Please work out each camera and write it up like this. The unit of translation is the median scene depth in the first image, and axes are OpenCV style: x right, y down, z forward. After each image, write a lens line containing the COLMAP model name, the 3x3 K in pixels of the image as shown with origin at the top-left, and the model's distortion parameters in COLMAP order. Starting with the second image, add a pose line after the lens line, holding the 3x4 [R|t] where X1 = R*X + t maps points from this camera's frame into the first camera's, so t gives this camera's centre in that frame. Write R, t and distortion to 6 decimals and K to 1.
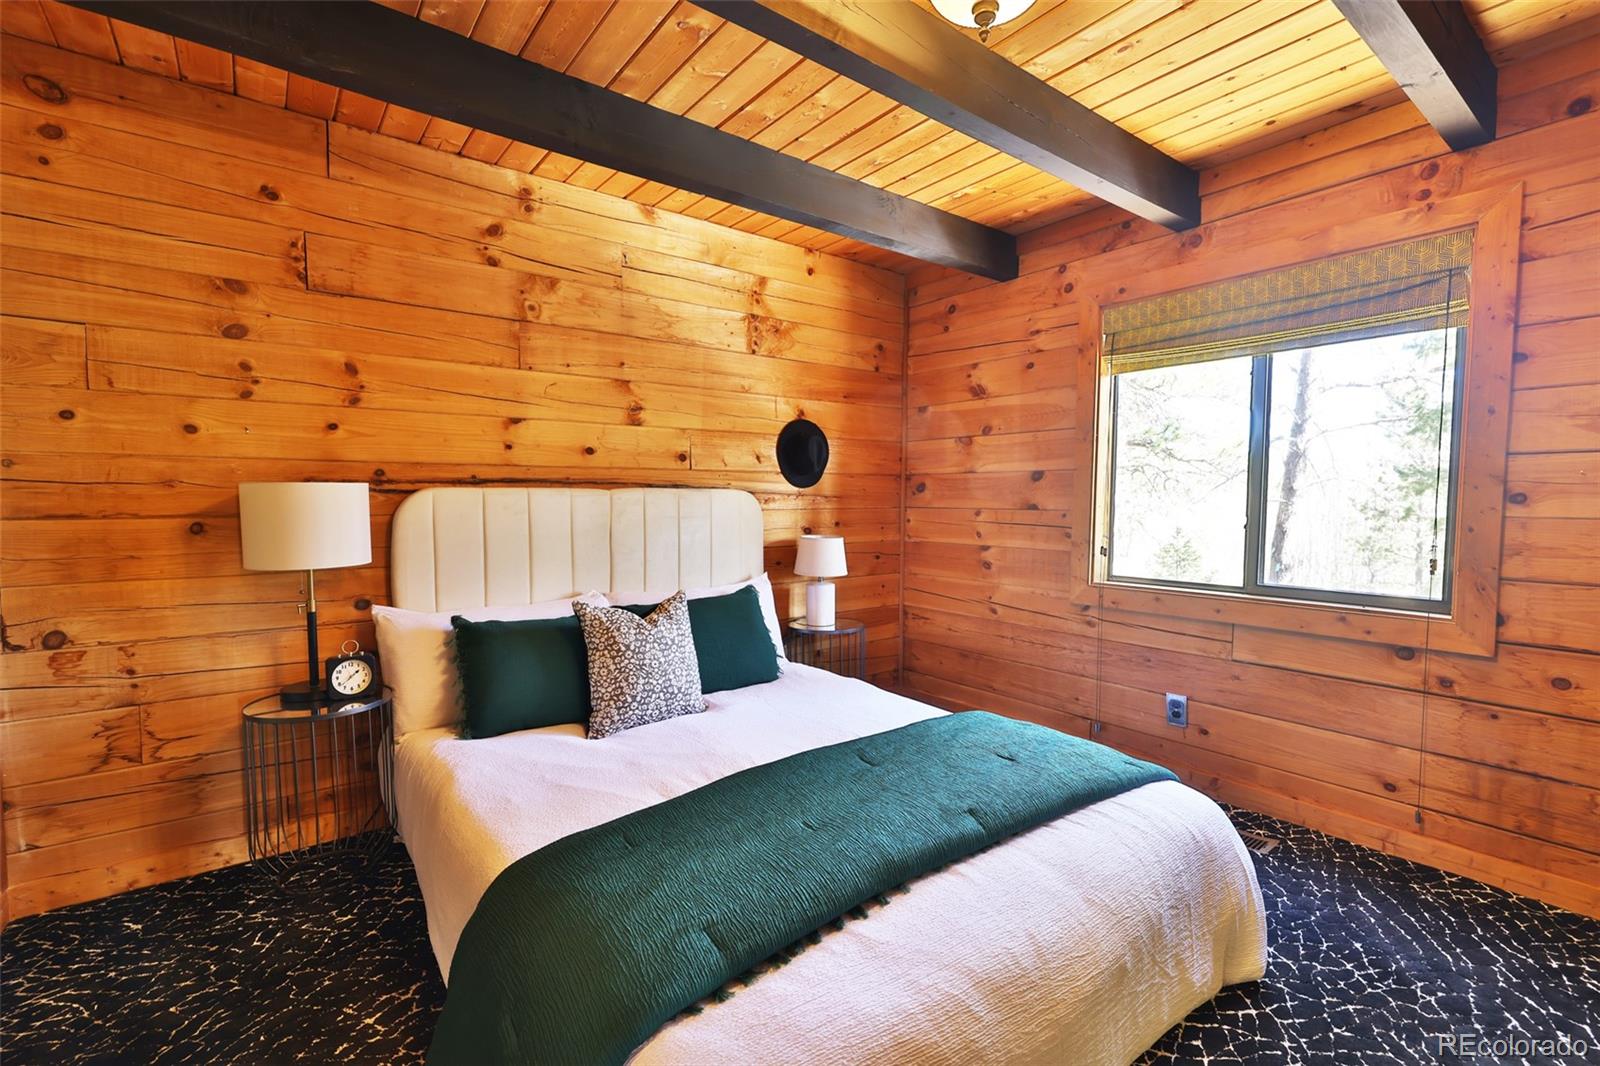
lens RADIAL K [[710.2, 0, 793.5], [0, 710.2, 536.6], [0, 0, 1]] dist [-0.000444, 0.000026]
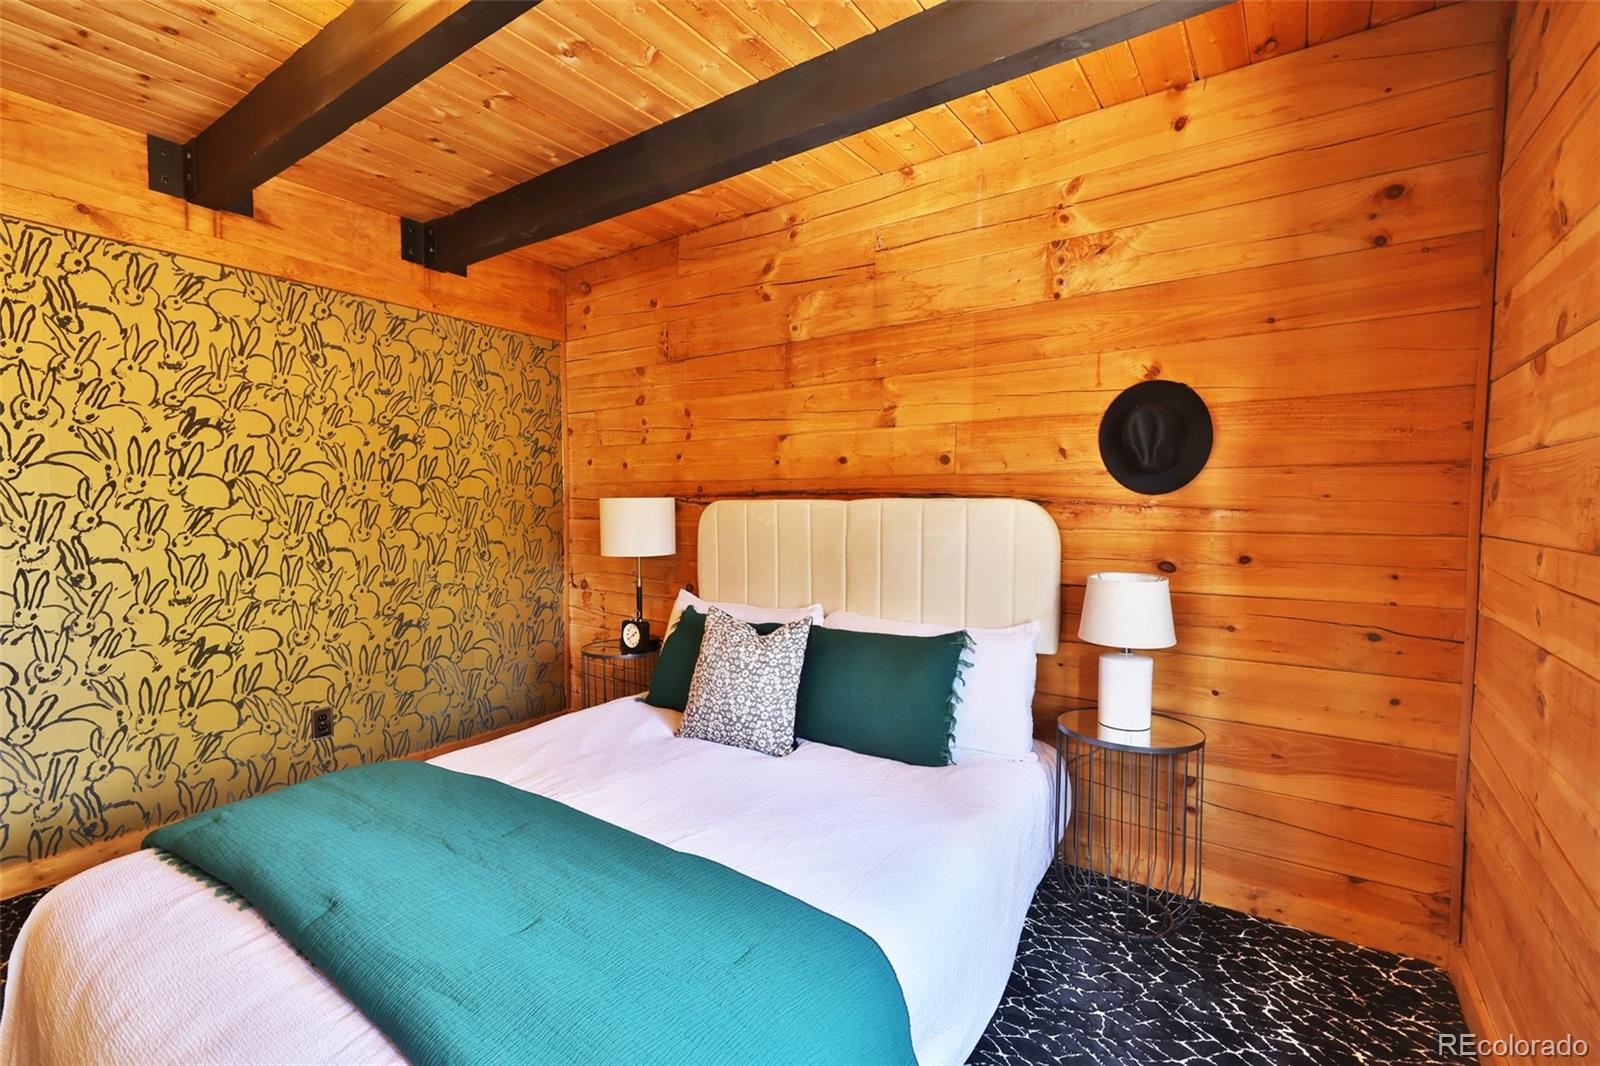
lens RADIAL K [[706.7, 0, 796.4], [0, 706.7, 540.3], [0, 0, 1]] dist [-0.002447, -0.000094]
pose [[0.305355, 0.043697, -0.951235, 0.628258], [-0.058334, 0.997929, 0.027117, -0.037155], [0.950450, 0.047209, 0.307272, 0.684678]]
